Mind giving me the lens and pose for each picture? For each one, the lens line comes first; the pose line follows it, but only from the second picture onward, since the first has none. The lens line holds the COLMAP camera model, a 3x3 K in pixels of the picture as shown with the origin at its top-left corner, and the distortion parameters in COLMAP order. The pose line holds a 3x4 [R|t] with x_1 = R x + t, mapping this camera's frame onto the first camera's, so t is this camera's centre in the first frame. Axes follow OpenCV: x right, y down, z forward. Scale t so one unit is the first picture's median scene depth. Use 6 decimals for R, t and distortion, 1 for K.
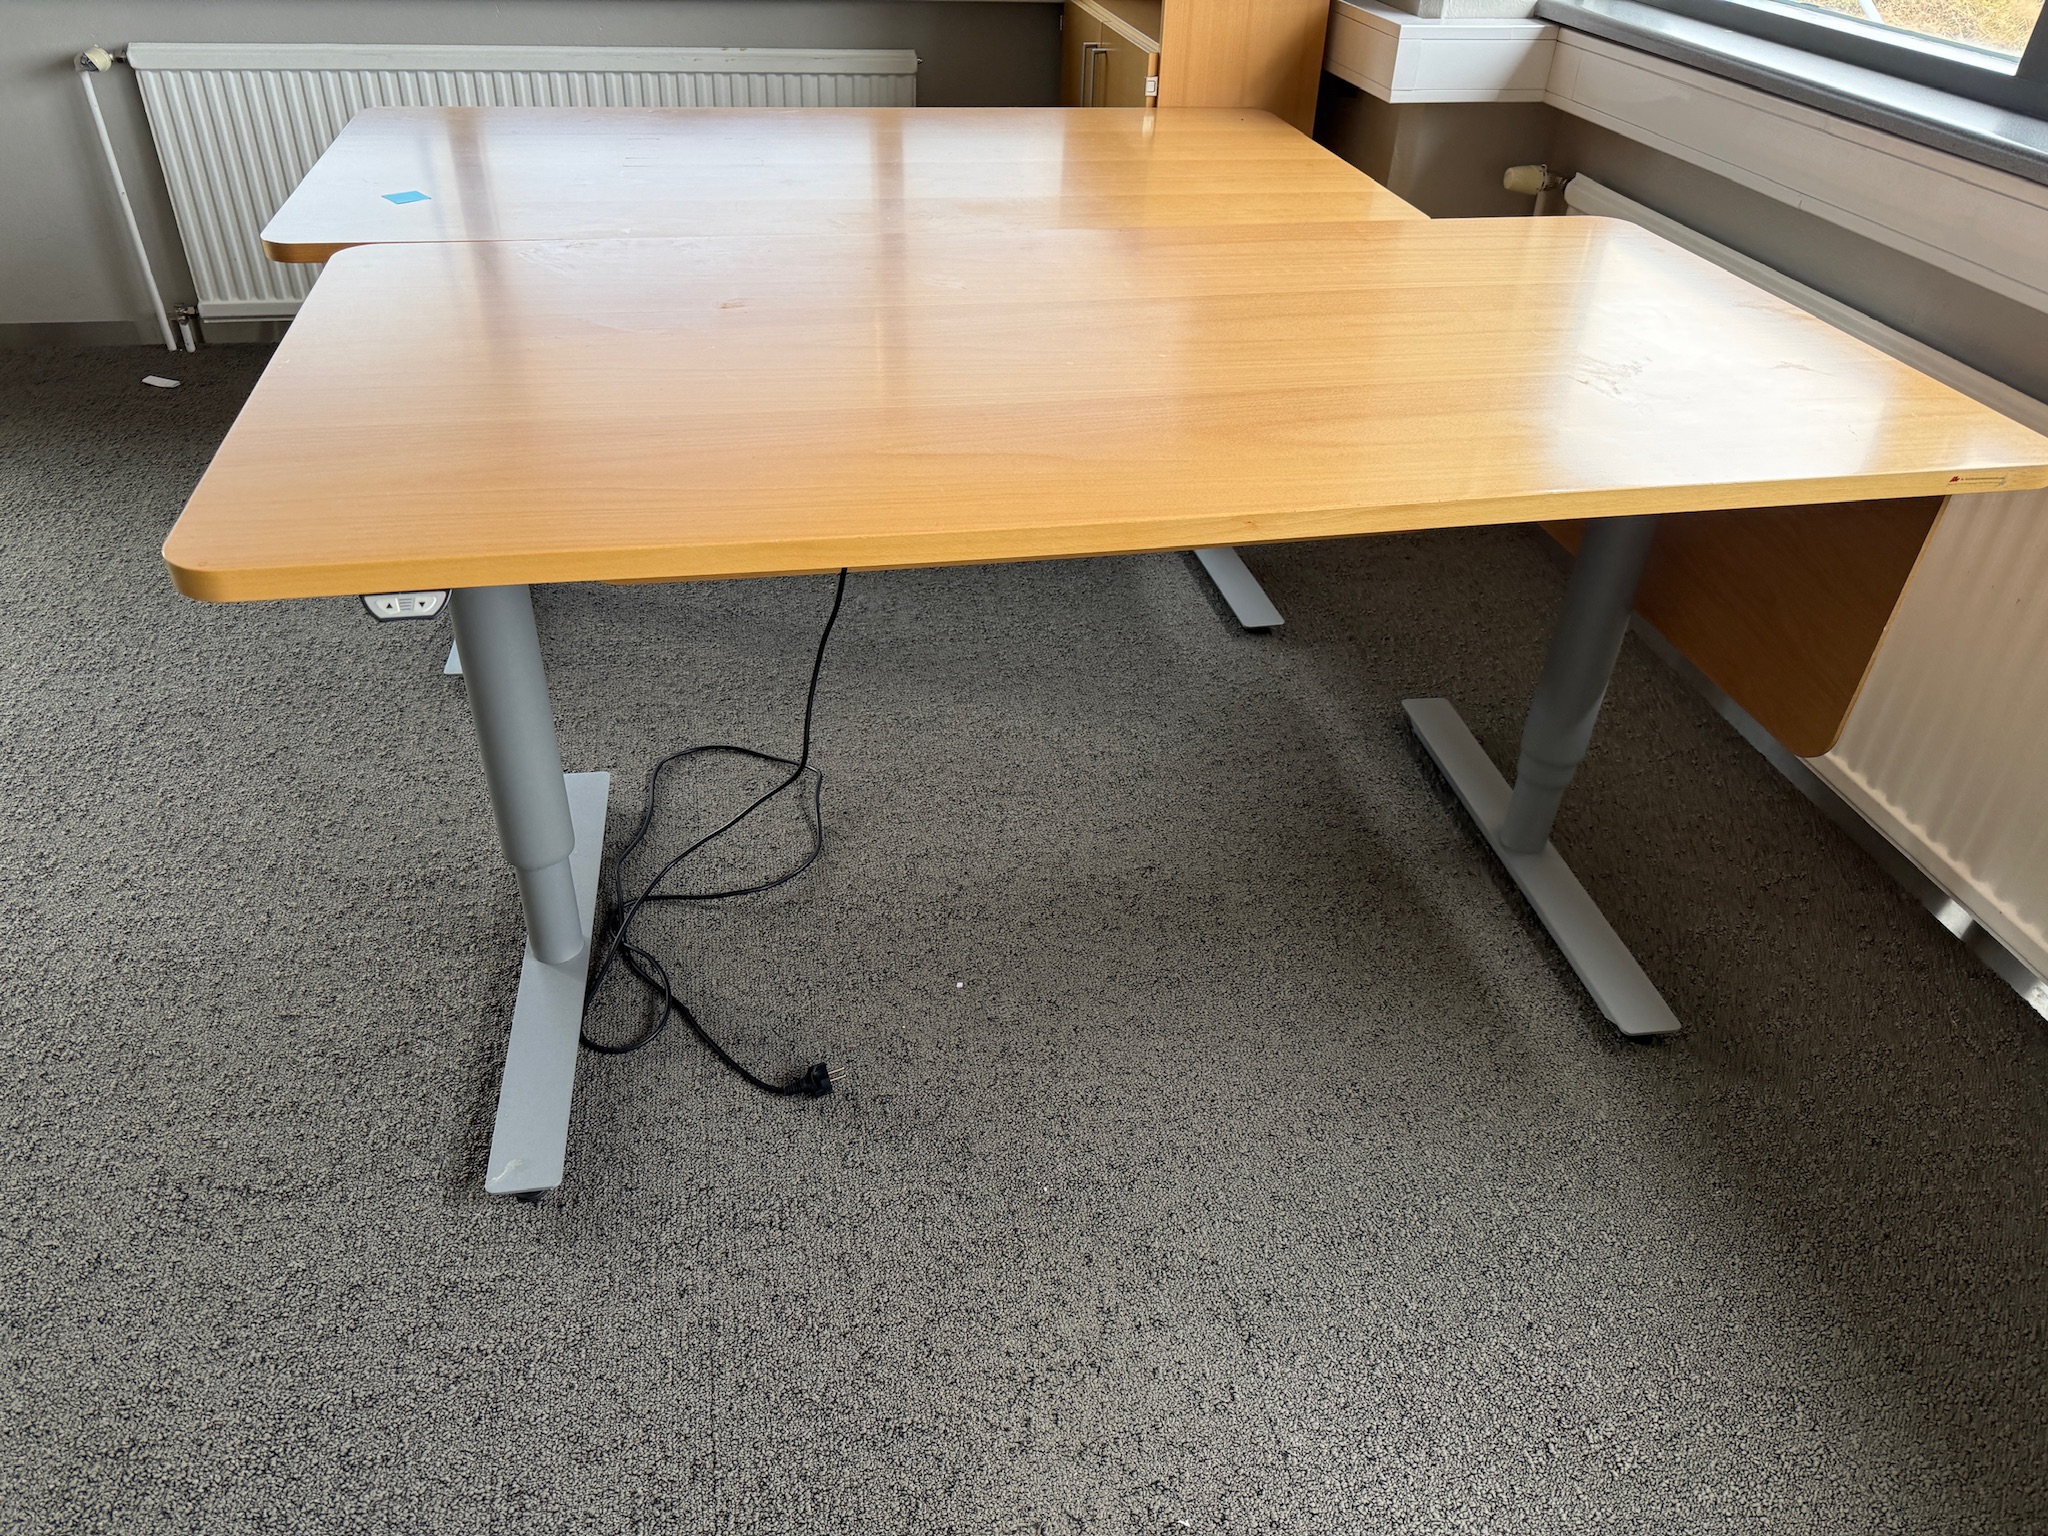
lens RADIAL K [[1452.8, 0, 1021.1], [0, 1452.8, 772.8], [0, 0, 1]] dist [0.046028, -0.059310]
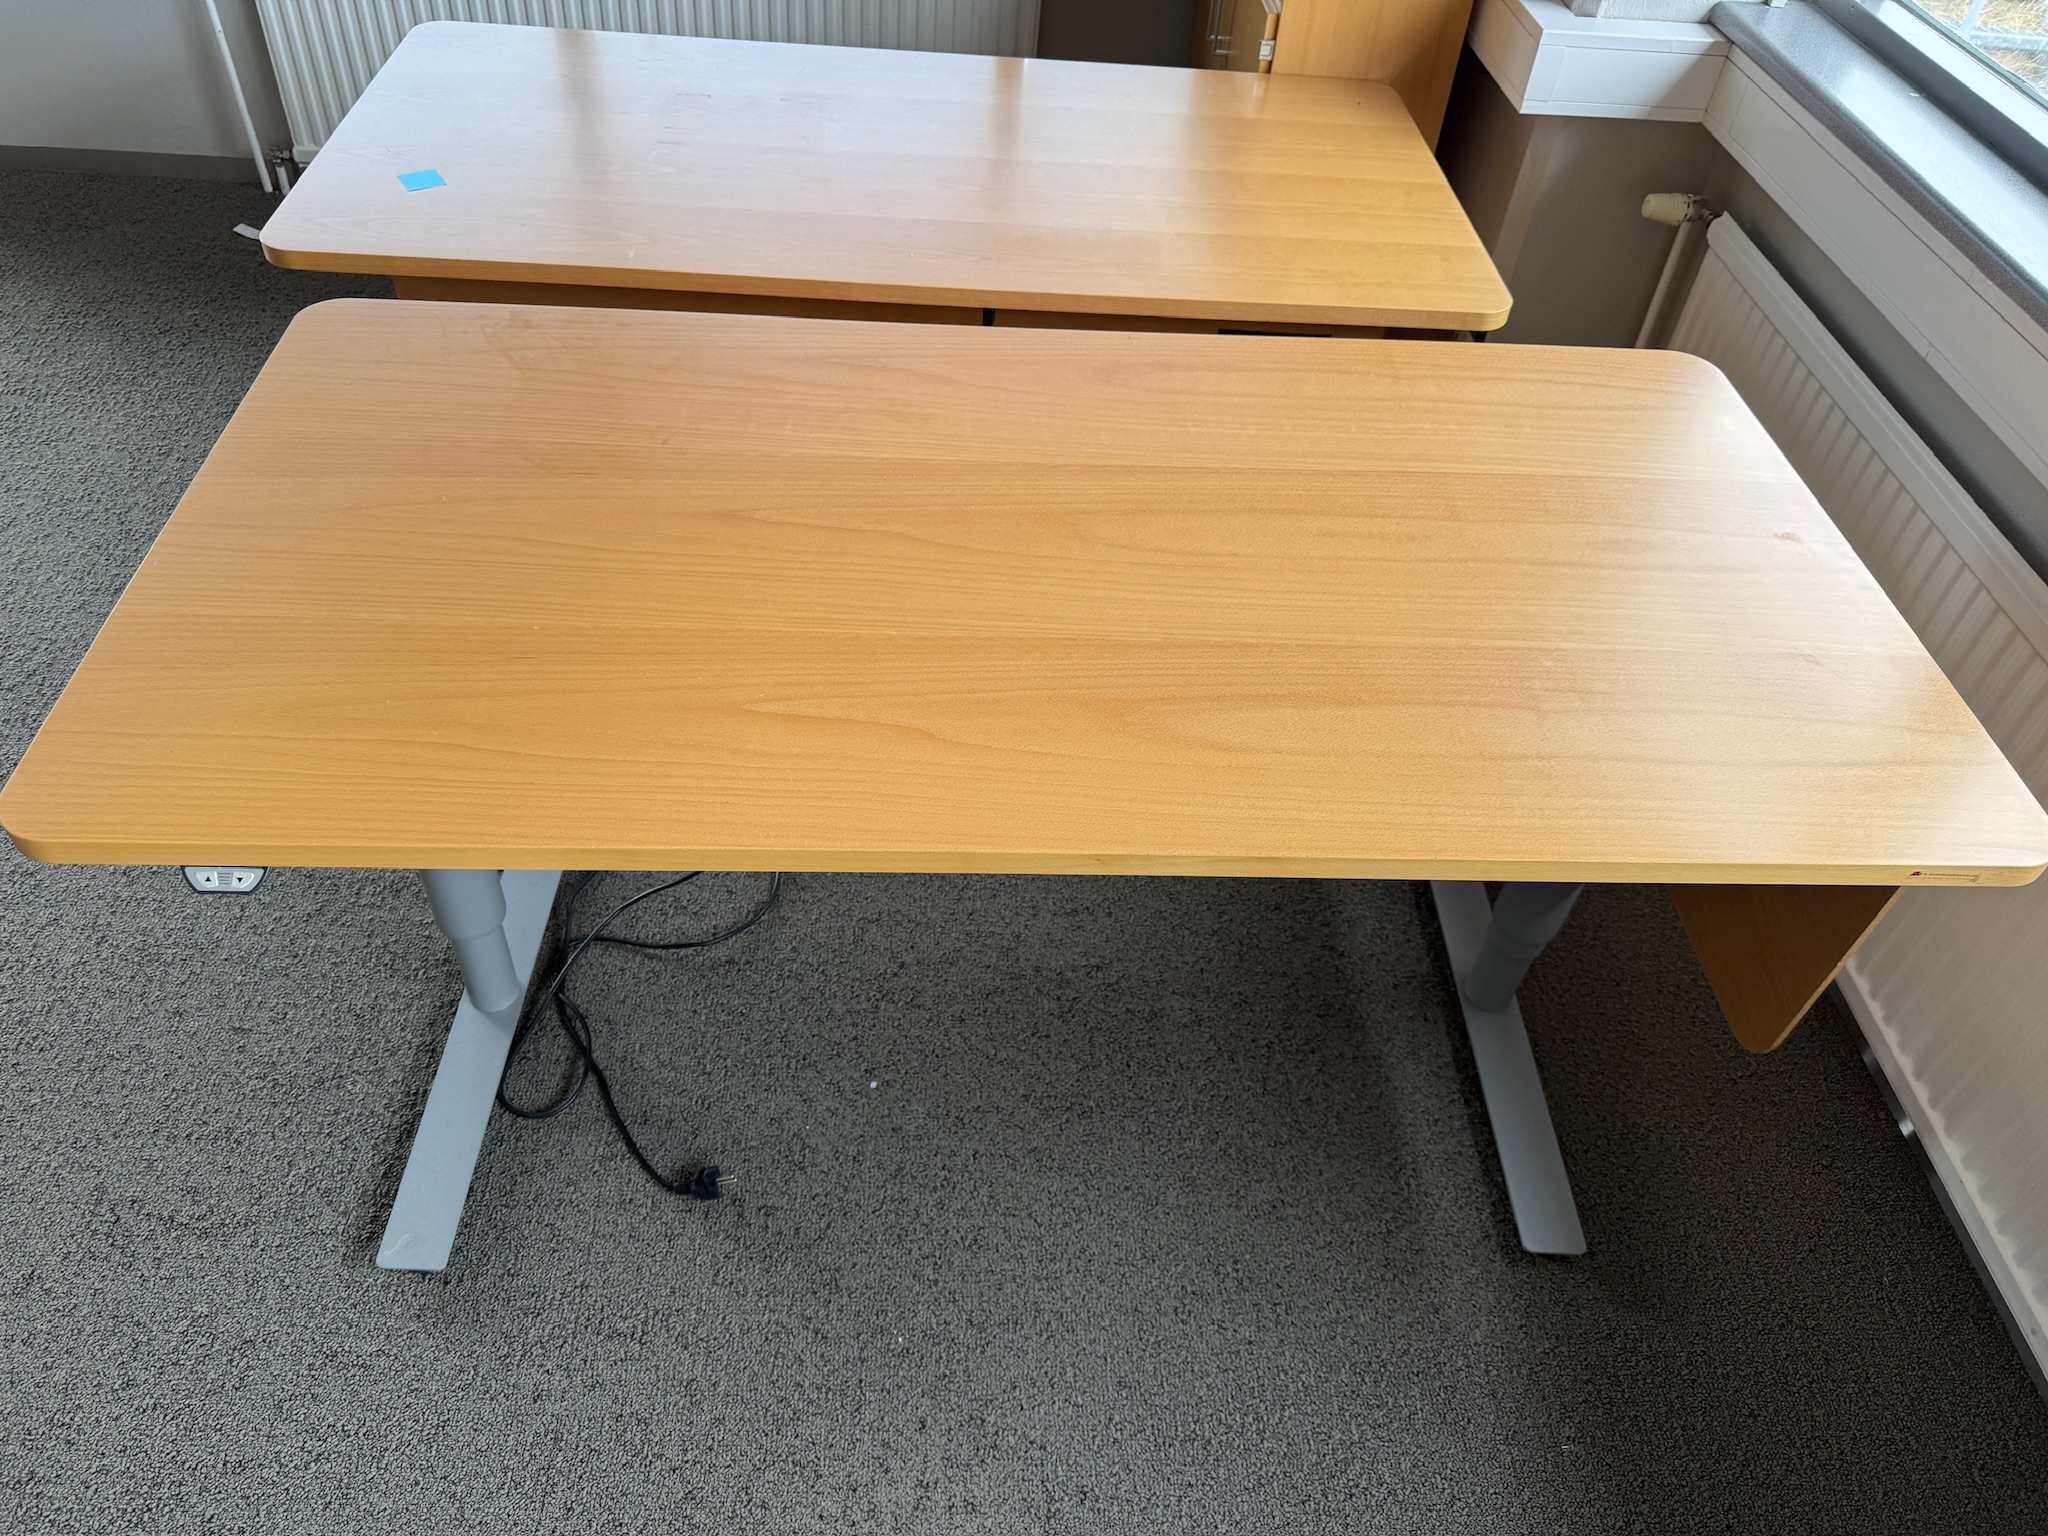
lens RADIAL K [[1463.0, 0, 1022.0], [0, 1463.0, 756.2], [0, 0, 1]] dist [0.023873, -0.029554]
pose [[0.986655, 0.135548, -0.090218, 0.128690], [-0.119888, 0.979682, 0.160780, -0.270792], [0.110178, -0.147818, 0.982858, 0.047711]]
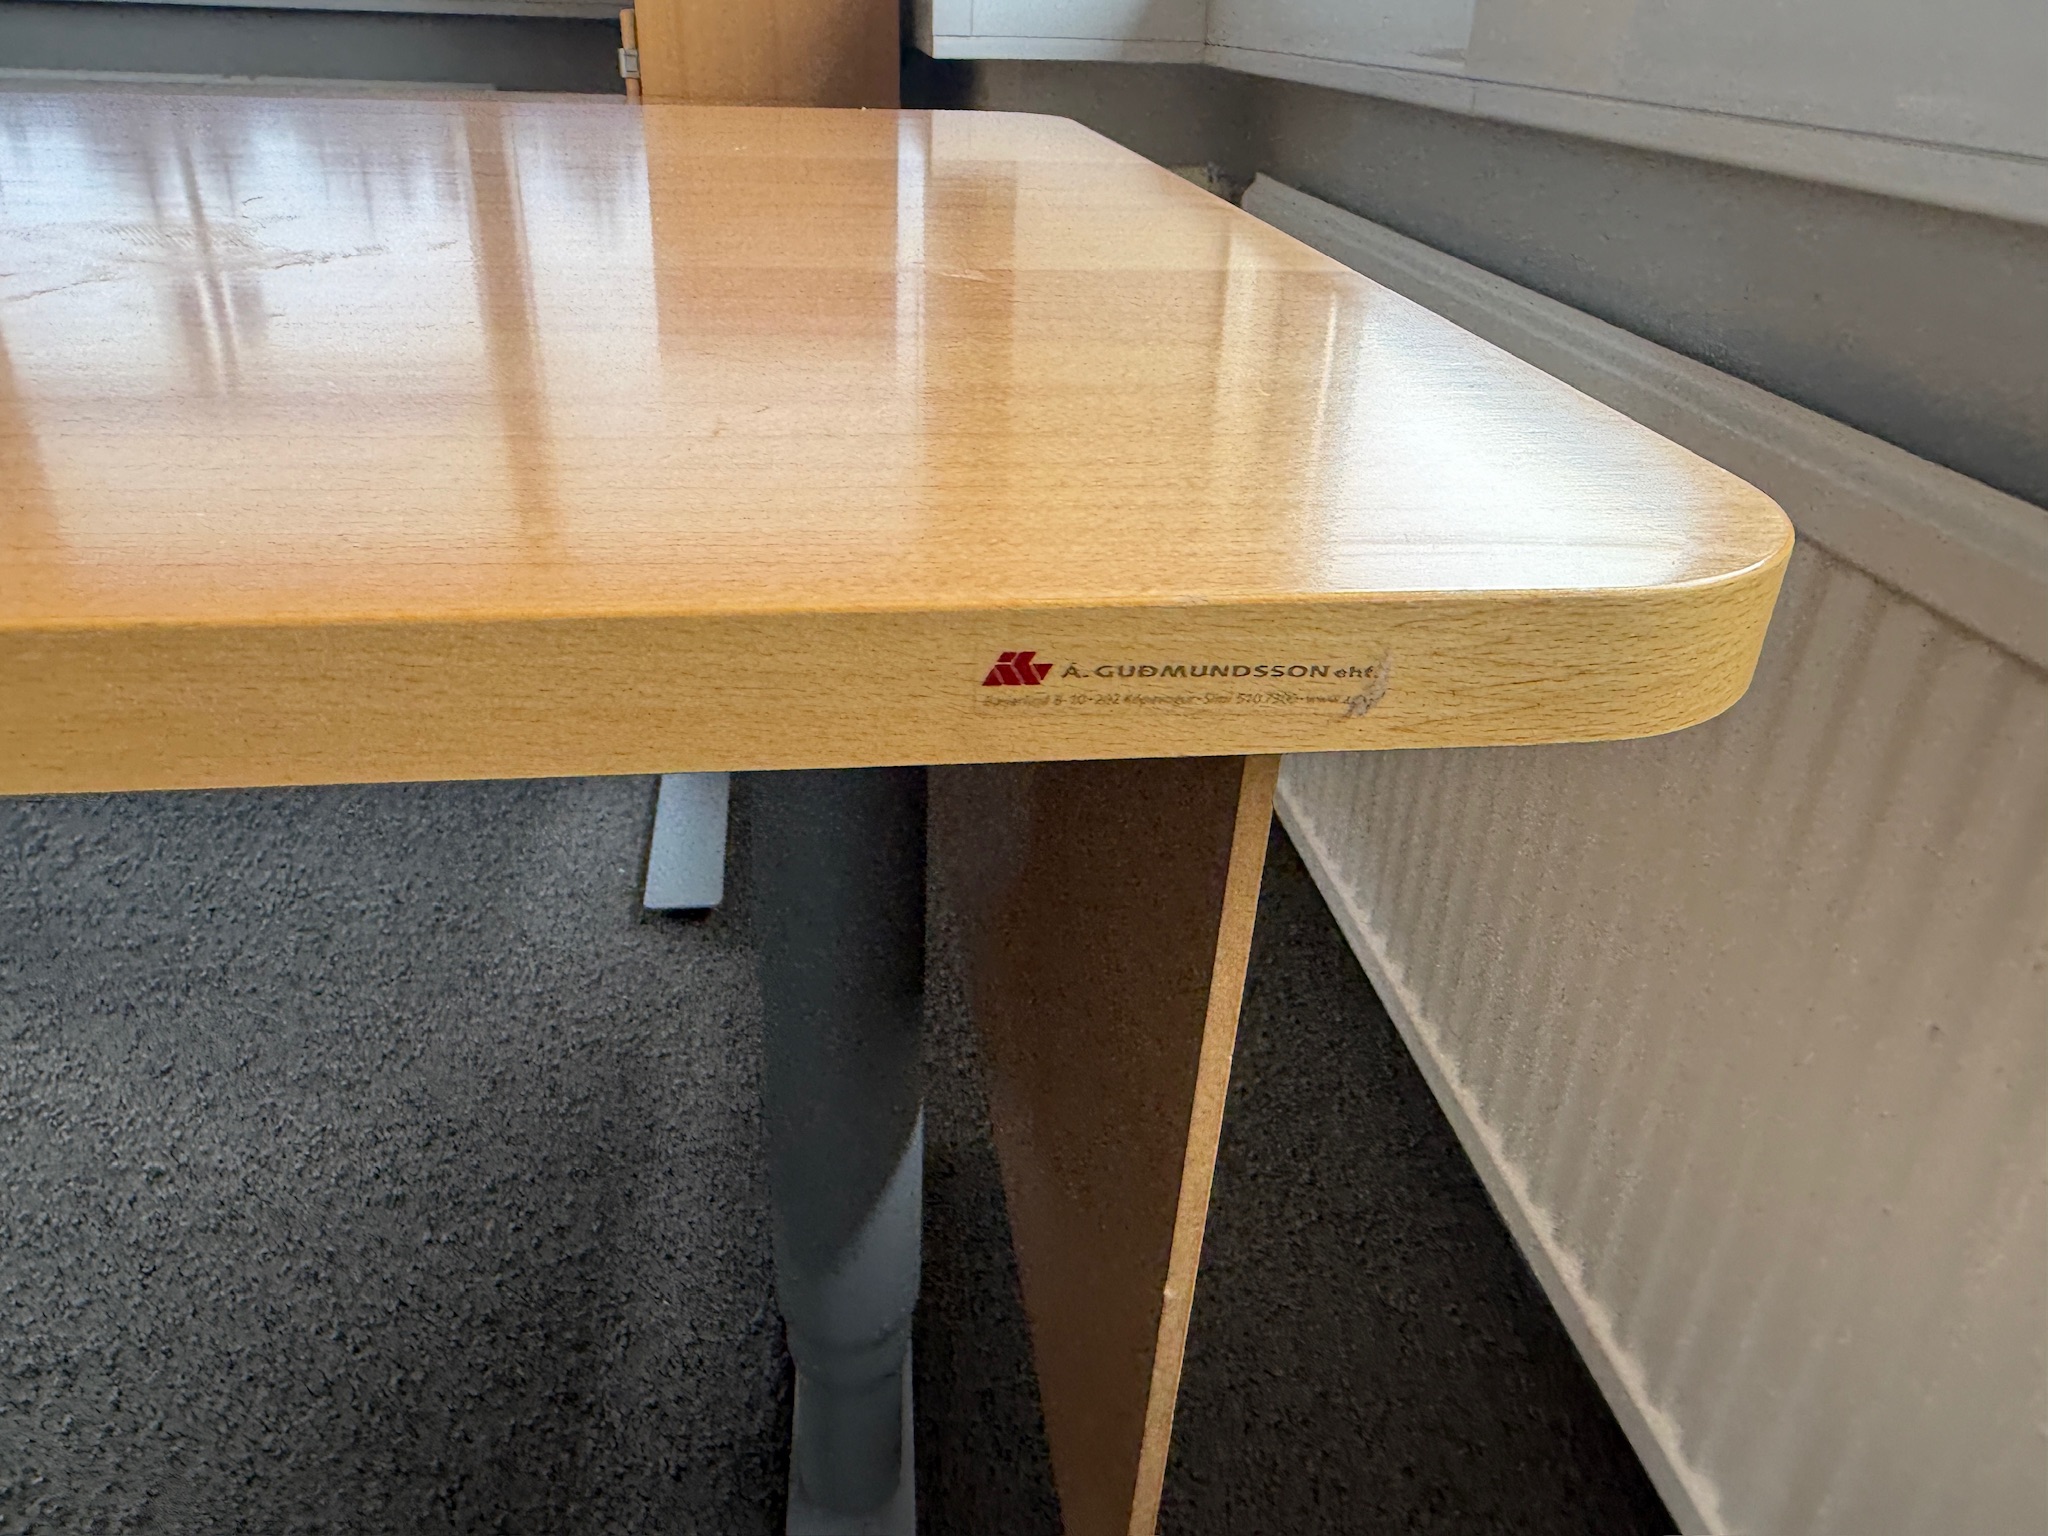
lens RADIAL K [[1455.9, 0, 1016.6], [0, 1455.9, 769.4], [0, 0, 1]] dist [0.003794, 0.001883]
pose [[0.997346, 0.027586, -0.067374, 0.501052], [-0.035812, 0.991623, -0.124104, -0.131893], [0.063386, 0.126187, 0.989979, 0.654987]]
